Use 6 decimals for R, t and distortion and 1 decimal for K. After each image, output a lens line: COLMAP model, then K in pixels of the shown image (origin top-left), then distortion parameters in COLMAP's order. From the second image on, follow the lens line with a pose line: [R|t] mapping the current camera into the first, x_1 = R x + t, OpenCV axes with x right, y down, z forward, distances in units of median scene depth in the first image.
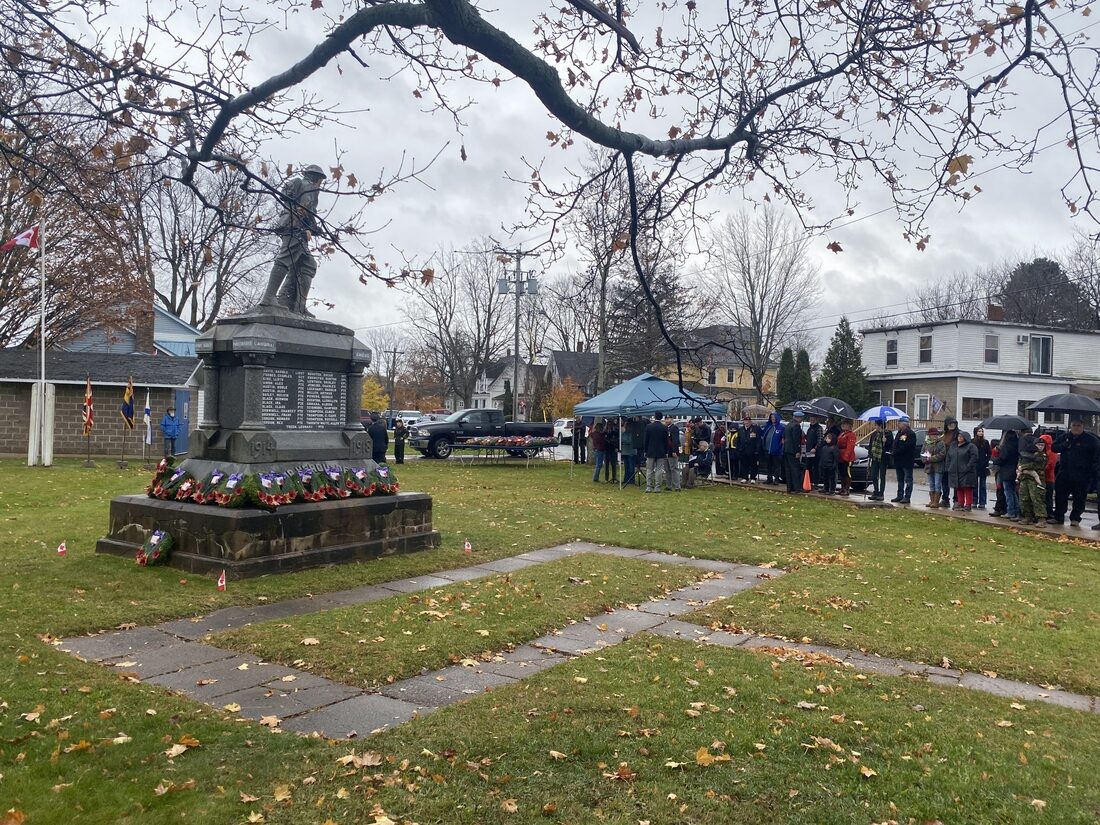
lens RADIAL K [[828.2, 0, 577.8], [0, 828.2, 410.6], [0, 0, 1]] dist [0.006766, -0.008889]
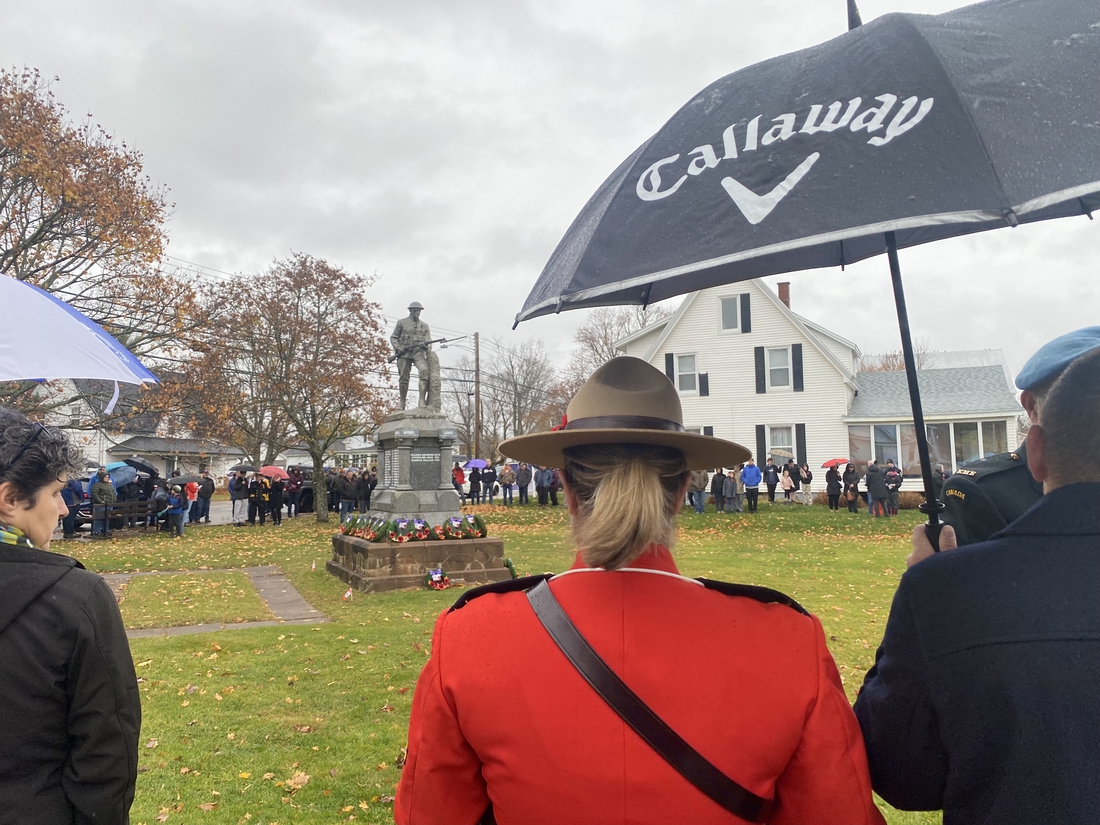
lens RADIAL K [[825.2, 0, 537.0], [0, 825.2, 398.5], [0, 0, 1]] dist [0.114293, -0.201898]
pose [[-0.570463, -0.095351, -0.815770, 0.697948], [0.000076, 0.993232, -0.116147, 0.031705], [0.821323, -0.066319, -0.566595, 1.942349]]
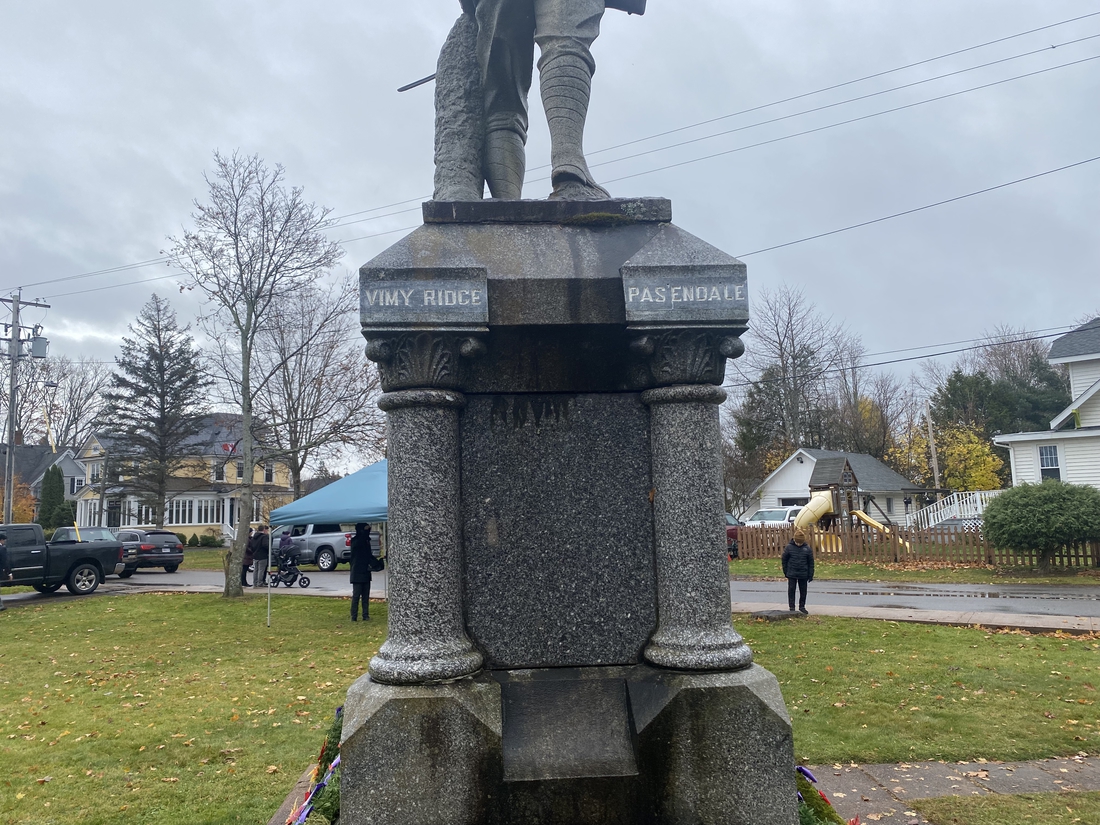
lens RADIAL K [[834.1, 0, 554.6], [0, 834.1, 407.8], [0, 0, 1]] dist [0.001507, -0.005224]
pose [[0.810869, 0.025009, 0.584693, -0.509235], [0.043172, 0.993808, -0.102382, -0.023459], [-0.583633, 0.108261, 0.804768, 0.740703]]
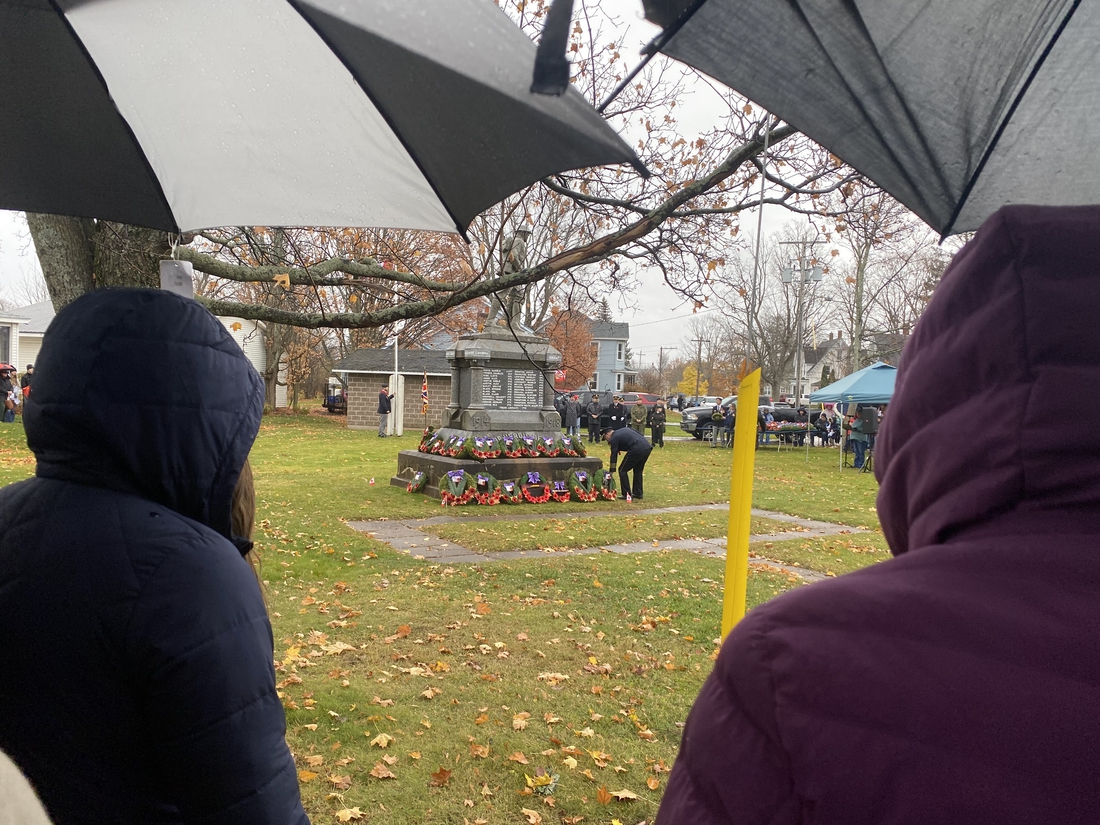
lens RADIAL K [[822.0, 0, 542.9], [0, 822.0, 406.7], [0, 0, 1]] dist [0.173631, -0.449829]
pose [[0.907185, 0.010901, -0.420591, 0.314533], [-0.005544, 0.999887, 0.013957, -0.002920], [0.420696, -0.010330, 0.907143, -0.283276]]
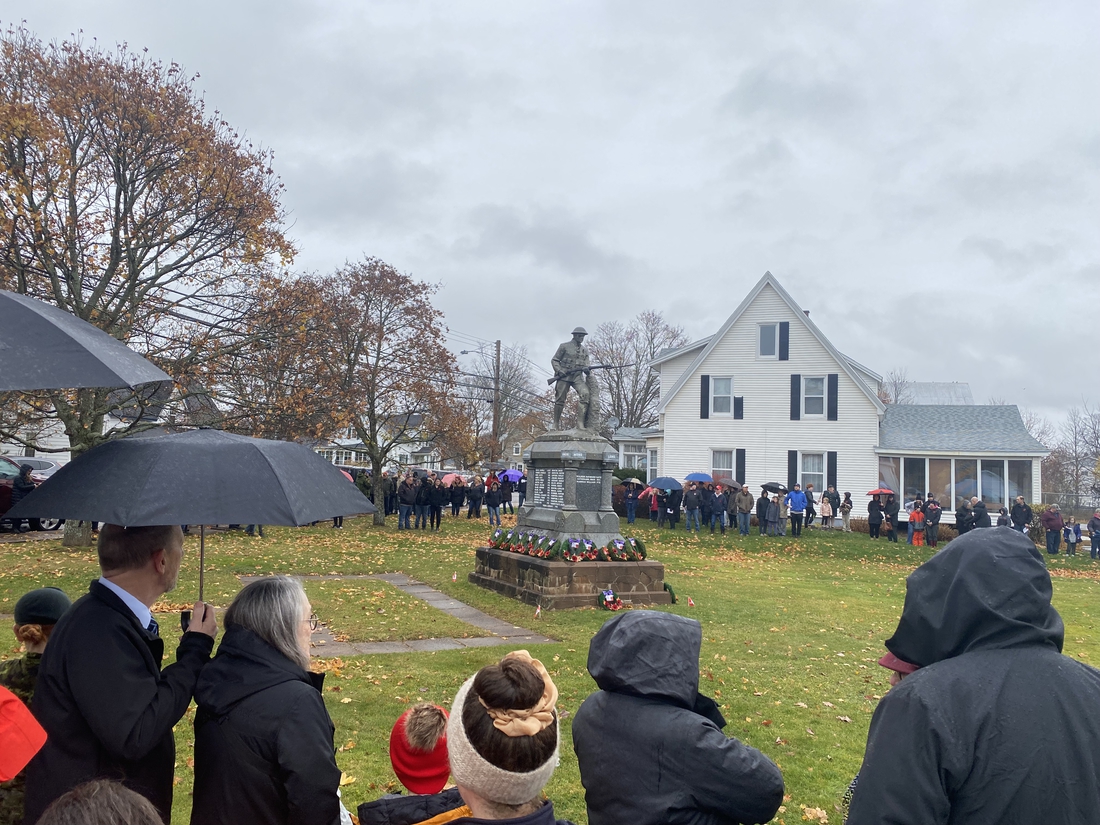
lens RADIAL K [[822.0, 0, 542.9], [0, 822.0, 406.7], [0, 0, 1]] dist [0.173631, -0.449829]
pose [[-0.513193, -0.122312, -0.849513, 0.923699], [-0.049933, 0.992372, -0.112716, 0.009418], [0.856819, -0.015426, -0.515386, 1.673455]]
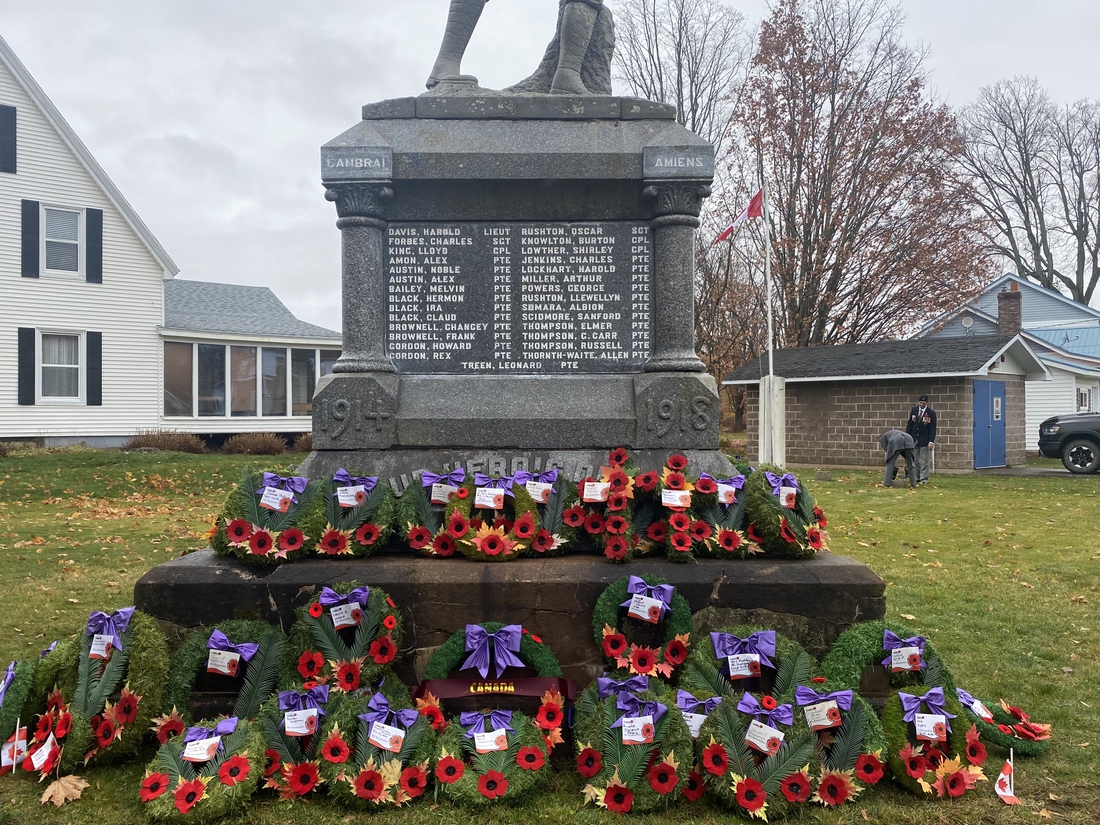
lens RADIAL K [[899.7, 0, 550.0], [0, 899.7, 412.5], [0, 0, 1]] dist [0.105138, -0.168835]
pose [[0.510044, -0.037065, -0.859350, 0.047976], [0.023541, 0.999298, -0.029129, 0.052433], [0.859826, -0.005373, 0.510558, 0.750159]]
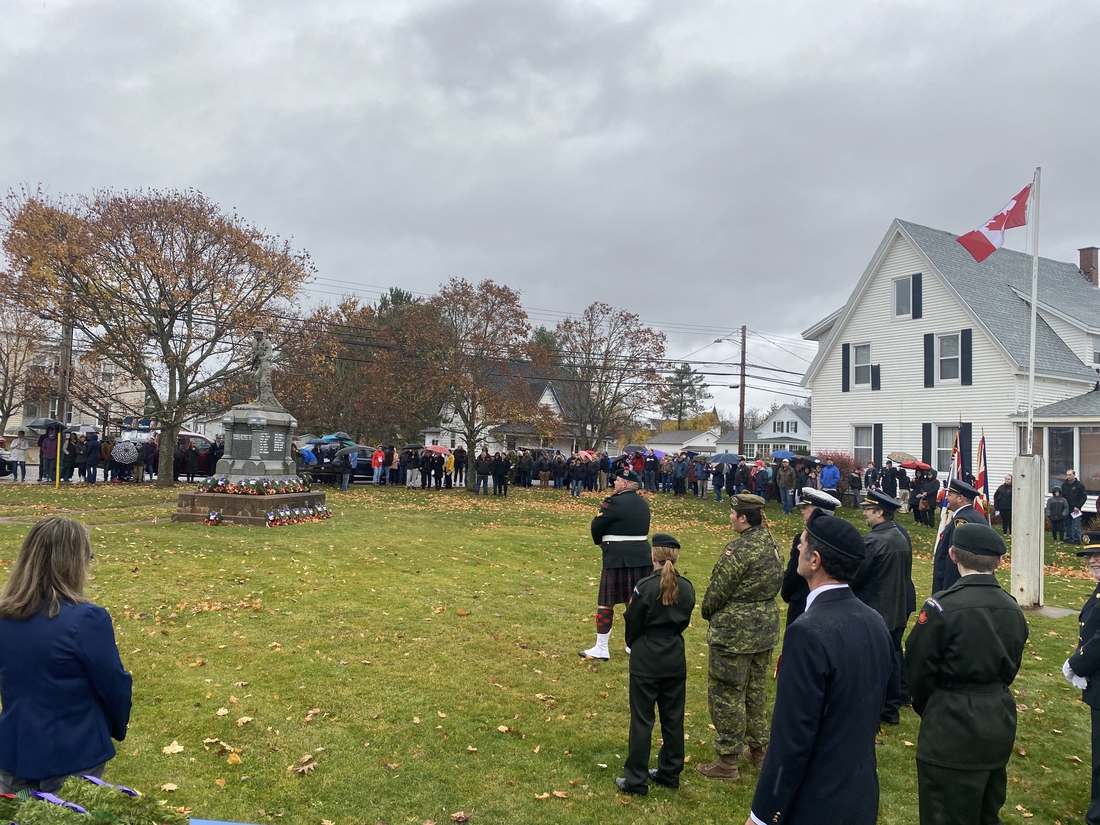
lens RADIAL K [[834.1, 0, 554.6], [0, 834.1, 407.8], [0, 0, 1]] dist [0.001507, -0.005224]
pose [[-0.940924, -0.087748, -0.327050, -0.346391], [-0.068090, 0.995142, -0.071101, -0.008174], [0.331701, -0.044631, -0.942328, 3.095833]]
